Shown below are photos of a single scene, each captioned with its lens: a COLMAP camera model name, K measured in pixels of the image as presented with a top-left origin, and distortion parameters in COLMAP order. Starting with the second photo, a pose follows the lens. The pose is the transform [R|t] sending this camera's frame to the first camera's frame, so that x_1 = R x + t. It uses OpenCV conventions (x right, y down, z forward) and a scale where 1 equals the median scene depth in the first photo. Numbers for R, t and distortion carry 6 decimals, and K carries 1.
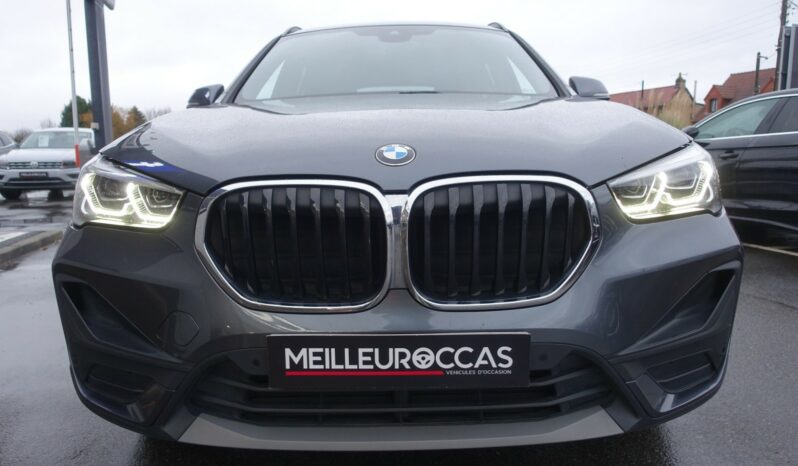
lens RADIAL K [[557.8, 0, 399.0], [0, 557.8, 233.0], [0, 0, 1]] dist [-0.001818, 0.004172]
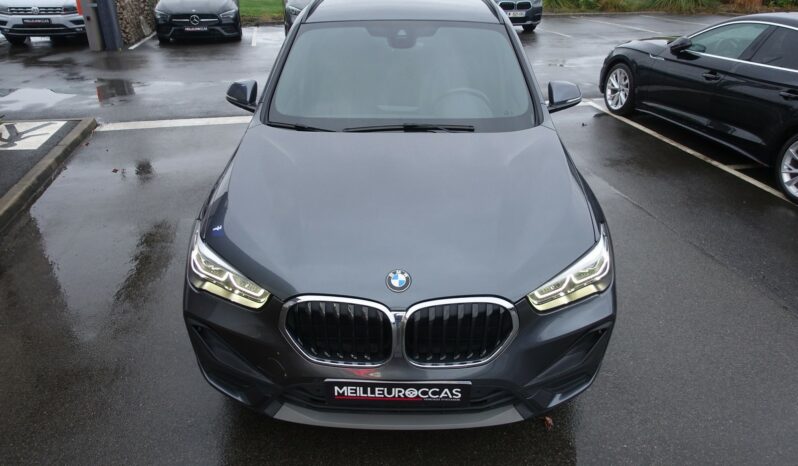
lens RADIAL K [[557.8, 0, 399.0], [0, 557.8, 233.0], [0, 0, 1]] dist [-0.001818, 0.004172]
pose [[0.999706, 0.024182, -0.001619, -0.006032], [-0.022348, 0.945613, 0.324525, -0.846199], [0.009379, -0.324393, 0.945876, -0.536913]]
